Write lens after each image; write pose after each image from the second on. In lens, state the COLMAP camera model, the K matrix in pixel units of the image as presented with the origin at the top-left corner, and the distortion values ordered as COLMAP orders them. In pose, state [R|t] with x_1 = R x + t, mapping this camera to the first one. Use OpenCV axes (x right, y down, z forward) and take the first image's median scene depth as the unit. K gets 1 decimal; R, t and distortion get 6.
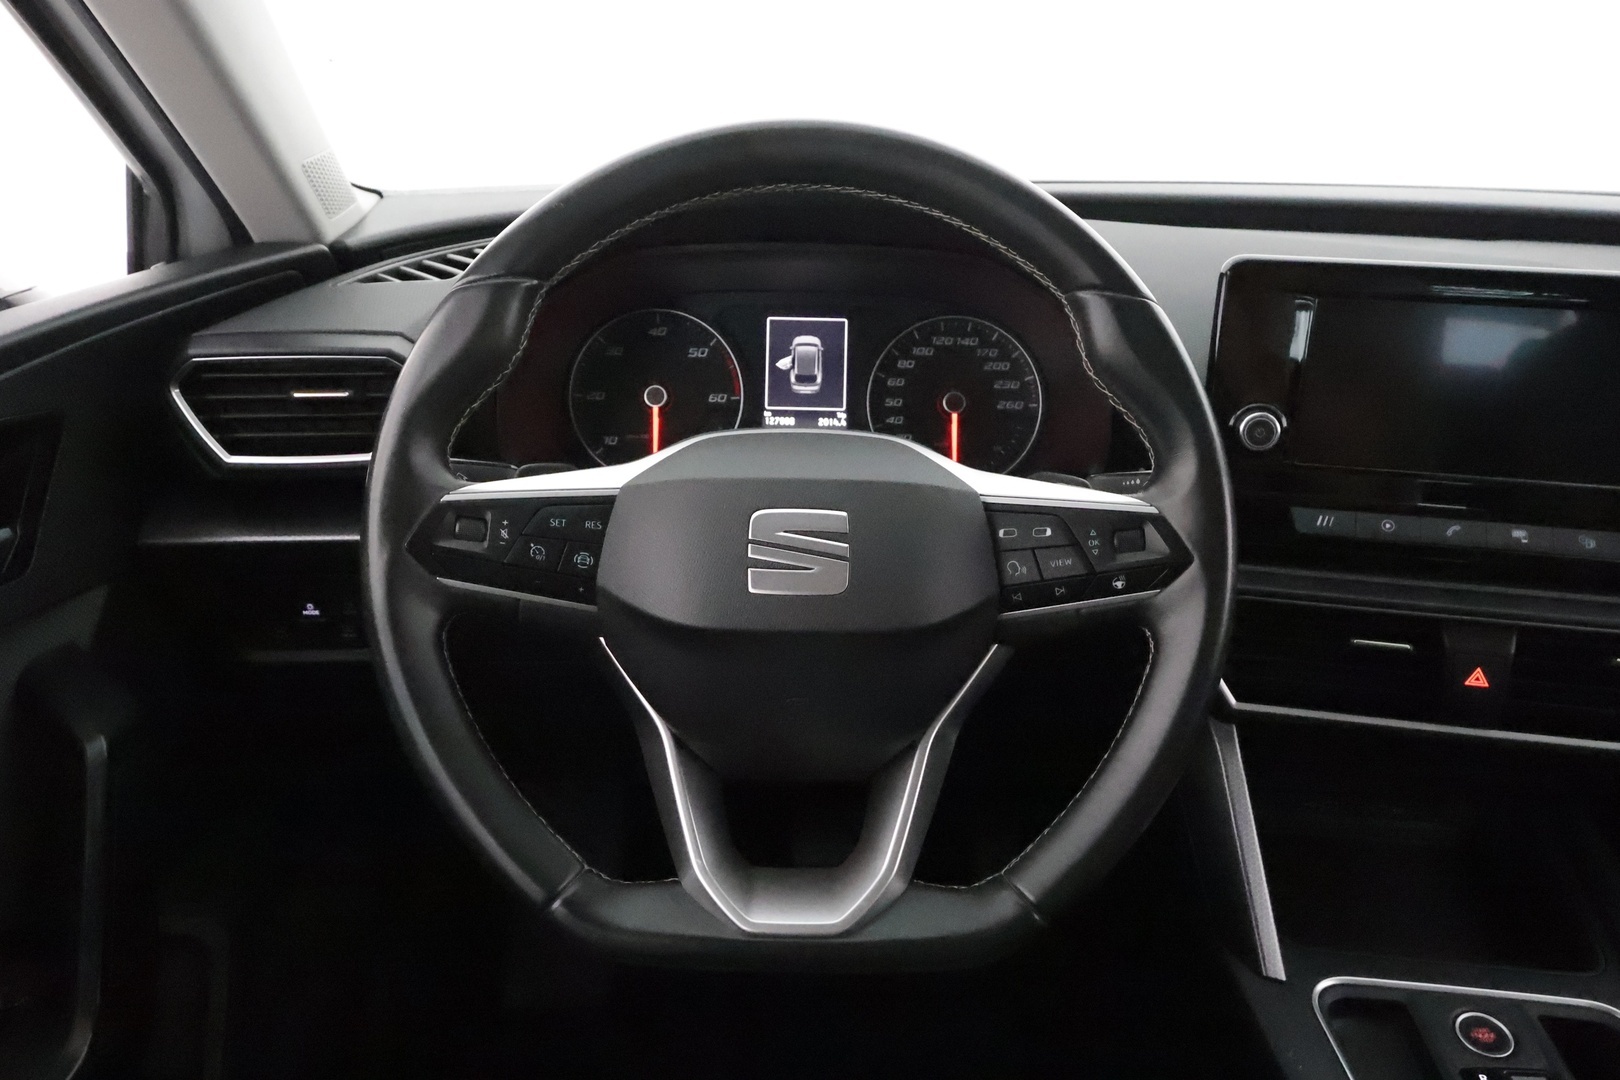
lens RADIAL K [[1281.5, 0, 810.0], [0, 1281.5, 540.0], [0, 0, 1]] dist [-0.011934, -0.004536]
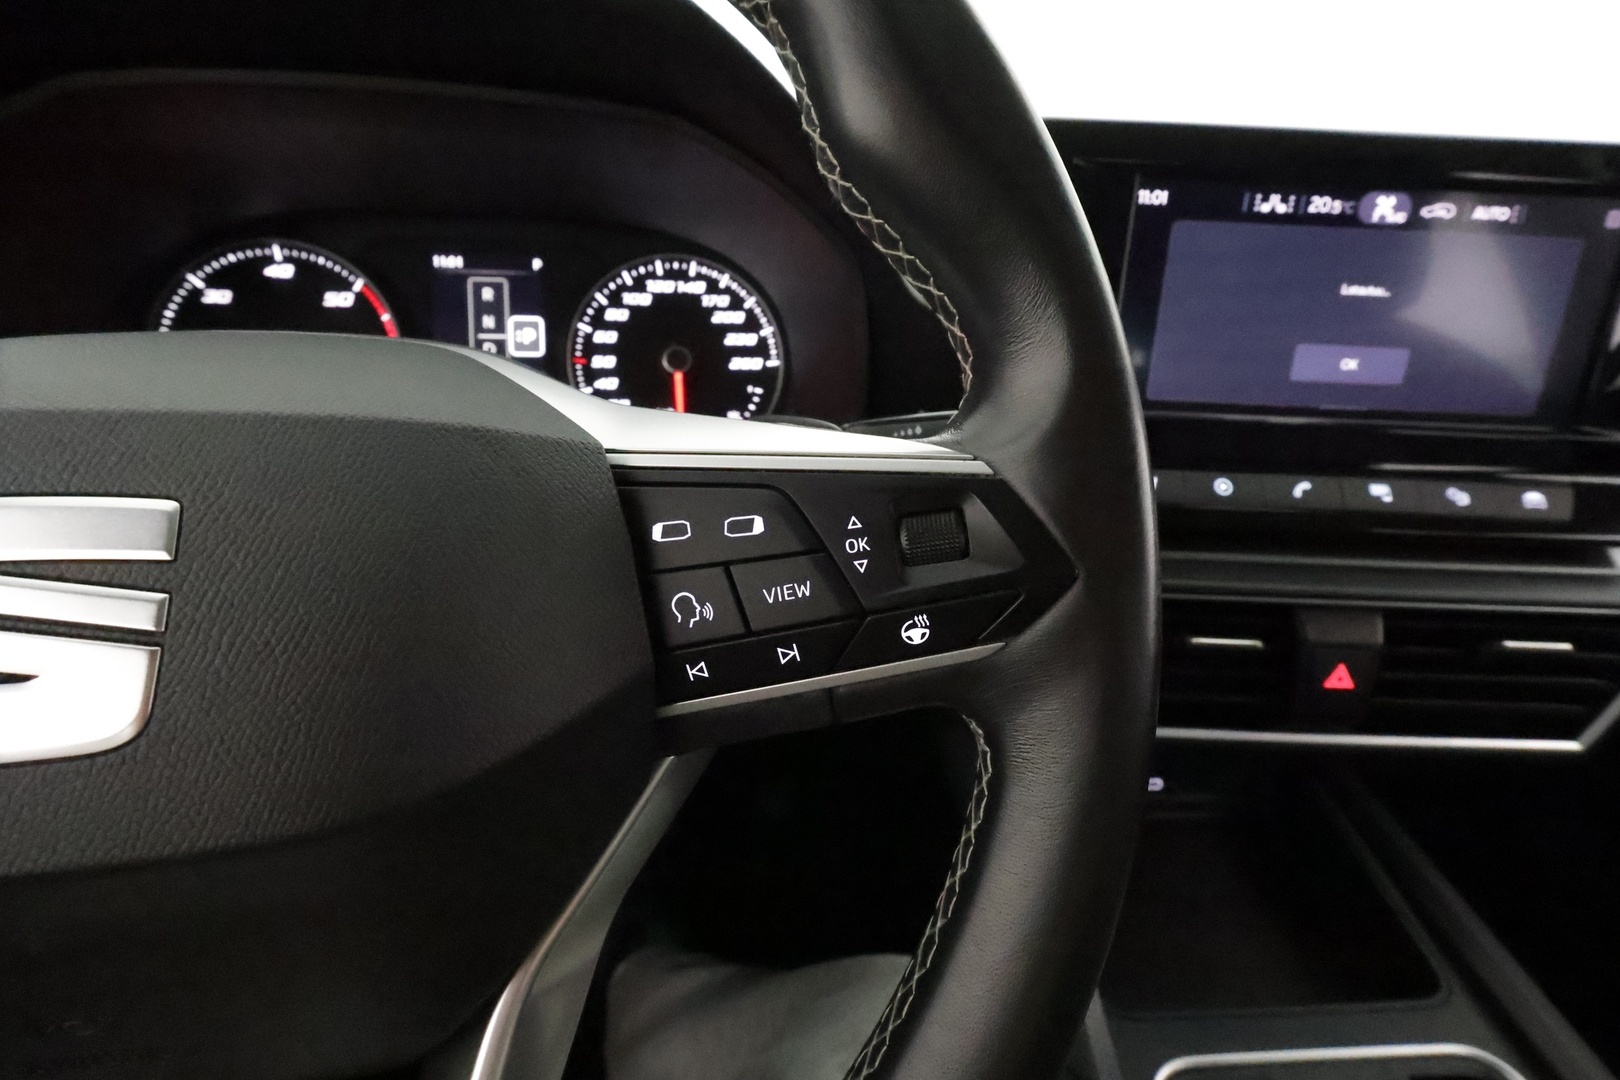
lens RADIAL K [[751.7, 0, 820.2], [0, 751.7, 544.2], [0, 0, 1]] dist [-0.000277, 0.000316]
pose [[0.981949, -0.052868, 0.181607, 0.133174], [0.044904, 0.997852, 0.047687, -0.009328], [-0.183738, -0.038672, 0.982214, 0.614500]]
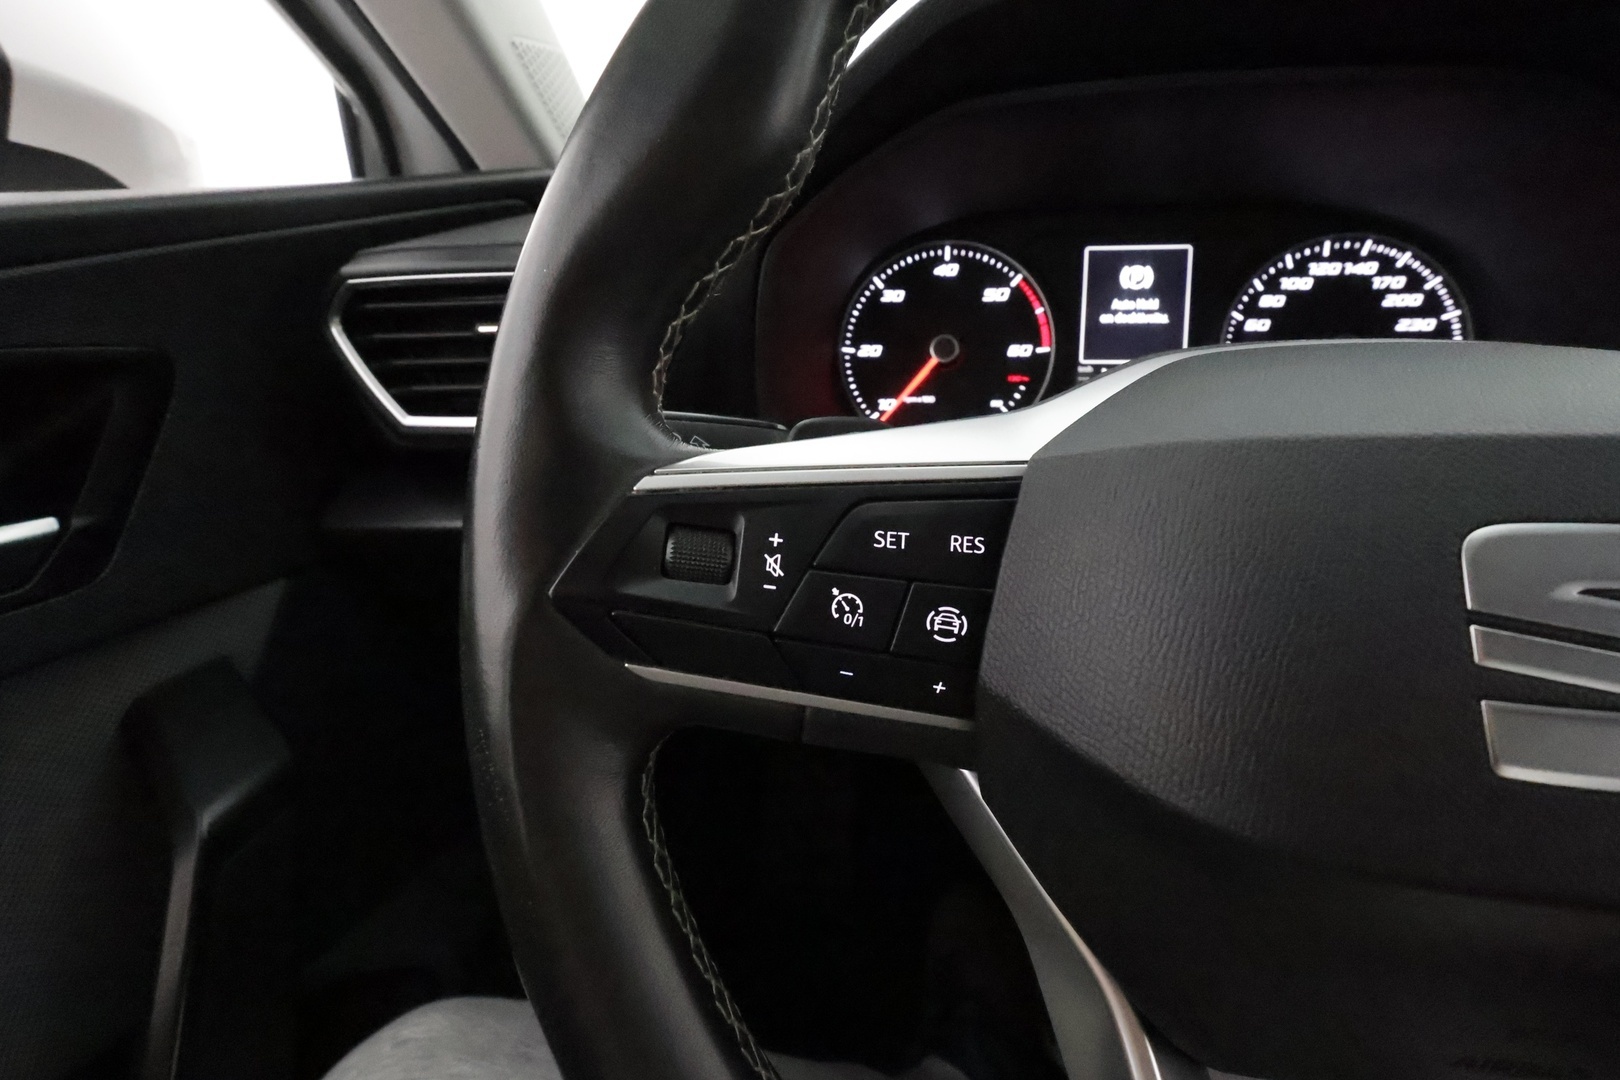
lens RADIAL K [[751.7, 0, 820.2], [0, 751.7, 544.2], [0, 0, 1]] dist [-0.000277, 0.000316]
pose [[0.988576, 0.018994, -0.149523, -0.153007], [-0.008689, 0.997560, 0.069276, -0.024927], [0.150473, -0.067186, 0.986328, 0.620740]]
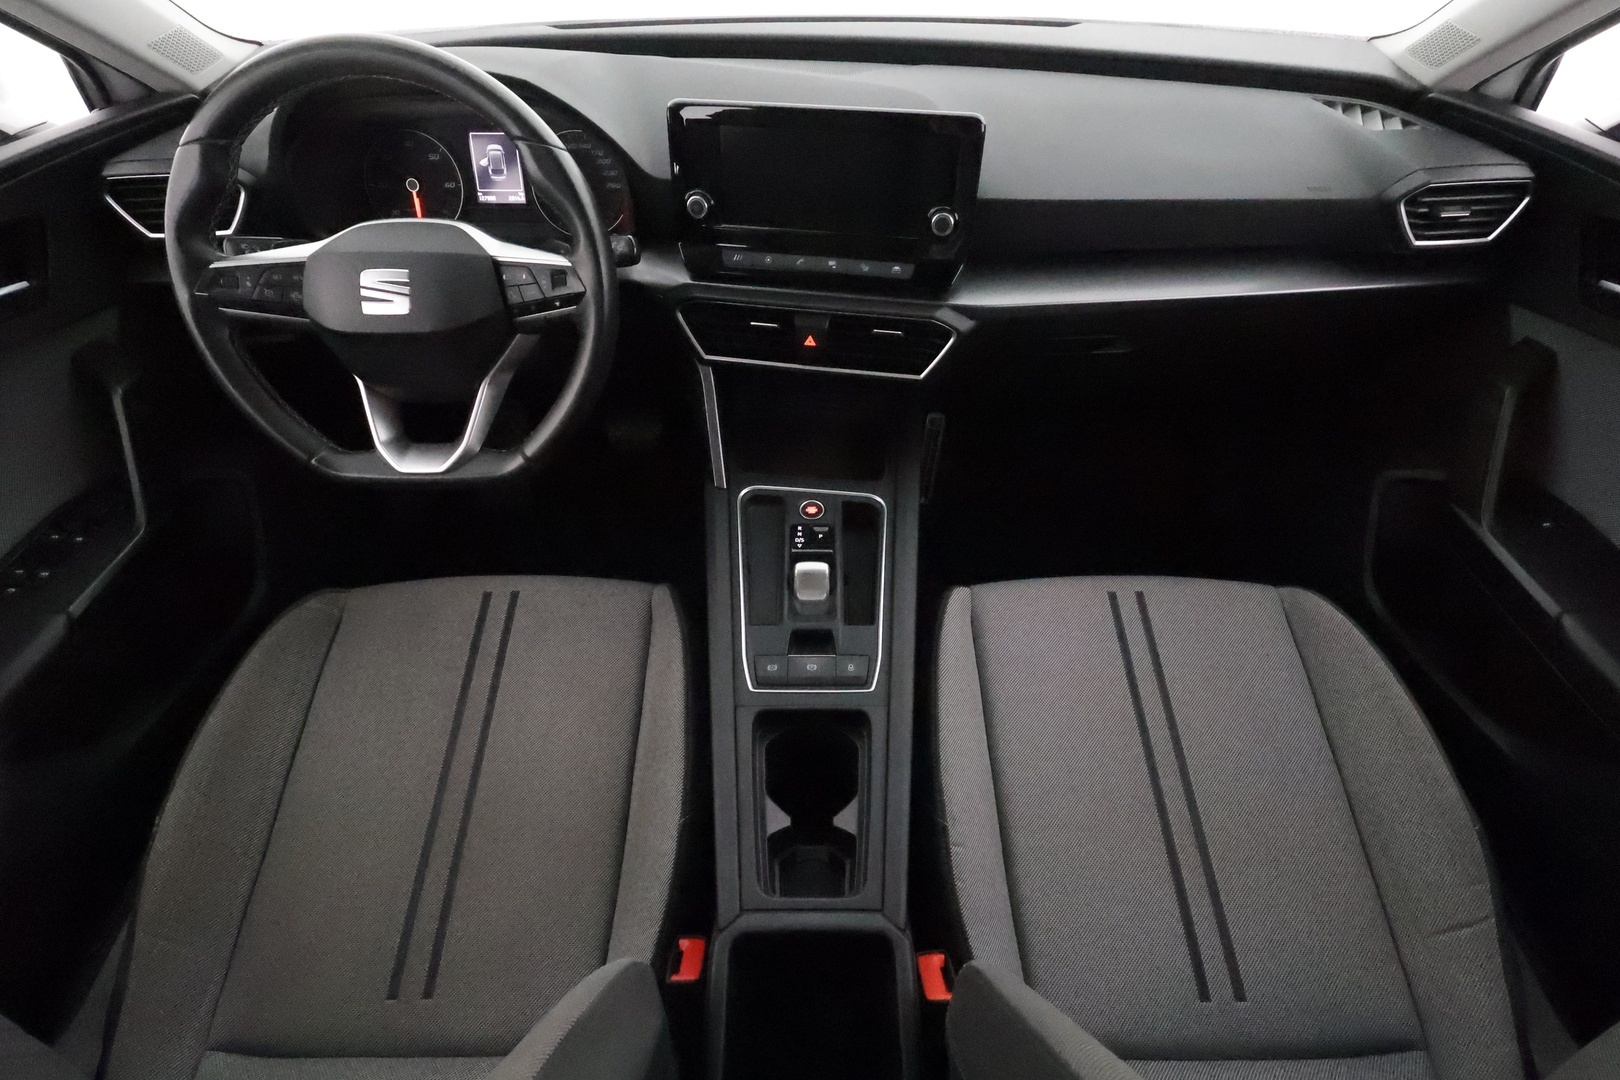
lens RADIAL K [[751.7, 0, 820.2], [0, 751.7, 544.2], [0, 0, 1]] dist [-0.000277, 0.000316]
pose [[0.999728, -0.023301, -0.001128, 0.536853], [0.021909, 0.921209, 0.388450, -0.055725], [-0.008012, -0.388369, 0.921469, -0.206440]]
